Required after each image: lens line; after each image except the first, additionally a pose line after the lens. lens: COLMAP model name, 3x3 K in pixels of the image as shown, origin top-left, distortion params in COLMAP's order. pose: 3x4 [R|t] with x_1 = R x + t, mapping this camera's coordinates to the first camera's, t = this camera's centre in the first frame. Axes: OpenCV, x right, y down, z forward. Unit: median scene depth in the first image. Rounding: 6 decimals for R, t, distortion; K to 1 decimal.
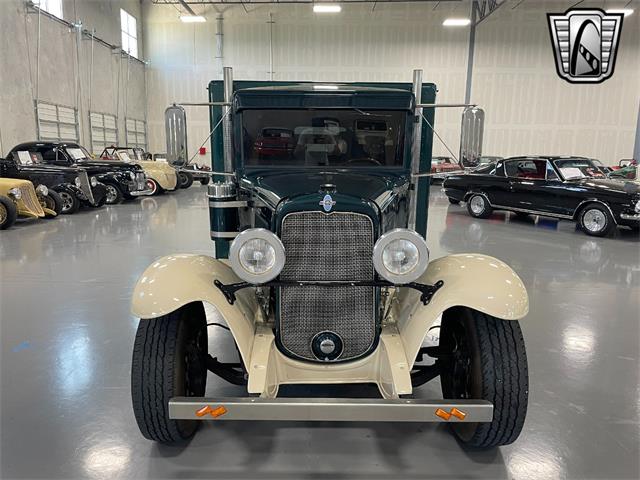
lens RADIAL K [[491.7, 0, 314.1], [0, 491.7, 245.3], [0, 0, 1]] dist [0.066777, -0.092395]
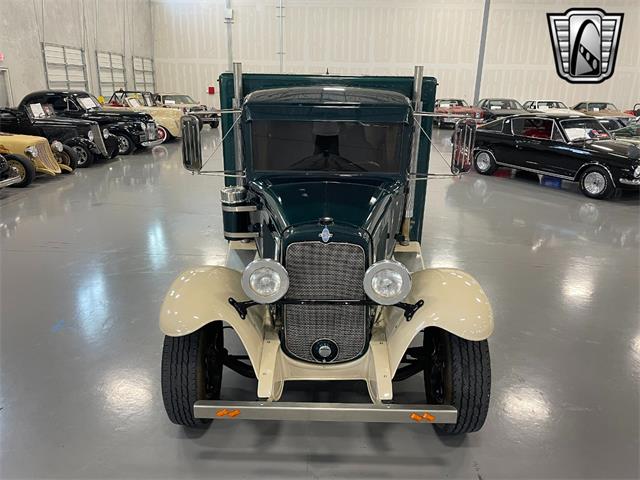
lens RADIAL K [[491.7, 0, 320.6], [0, 491.7, 237.3], [0, 0, 1]] dist [0.066777, -0.092395]
pose [[0.999928, 0.009423, -0.007400, 0.006031], [-0.008481, 0.992935, 0.118360, -0.054729], [0.008463, -0.118289, 0.992943, -0.037958]]
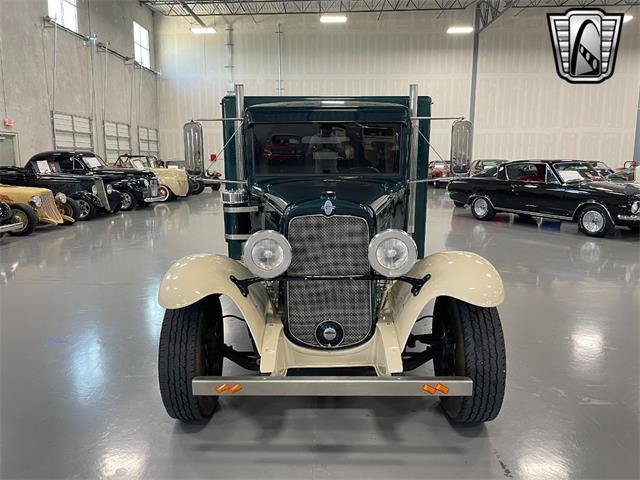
lens RADIAL K [[491.7, 0, 319.6], [0, 491.7, 235.1], [0, 0, 1]] dist [0.066777, -0.092395]
pose [[0.999910, -0.010100, -0.008794, 0.004122], [0.009840, 0.999526, -0.029179, 0.002913], [0.009085, 0.029090, 0.999536, -0.036836]]
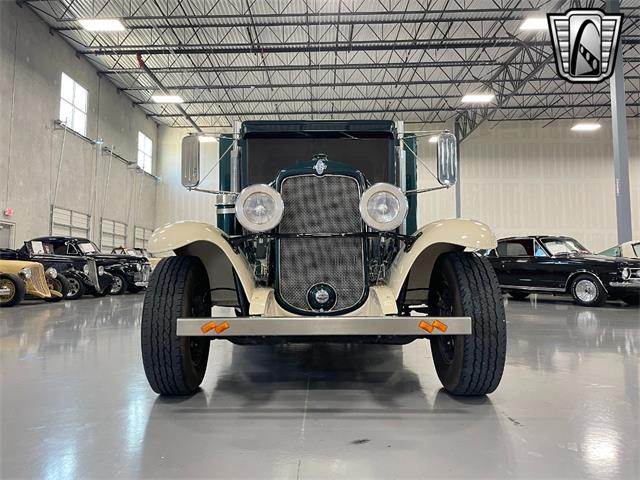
lens RADIAL K [[491.7, 0, 318.5], [0, 491.7, 230.8], [0, 0, 1]] dist [0.066777, -0.092395]
pose [[0.999895, -0.012761, 0.006833, 0.003579], [0.014114, 0.964257, -0.264594, 0.093813], [-0.003212, 0.264663, 0.964336, -0.025068]]
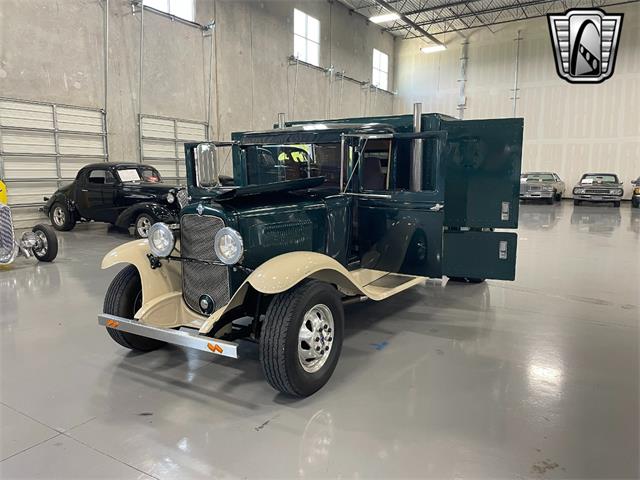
lens RADIAL K [[491.7, 0, 317.2], [0, 491.7, 240.5], [0, 0, 1]] dist [0.066777, -0.092395]
pose [[0.854736, 0.061430, -0.515415, 0.289878], [-0.085958, 0.996014, -0.023836, 0.004470], [0.511896, 0.064678, 0.856609, -0.035607]]
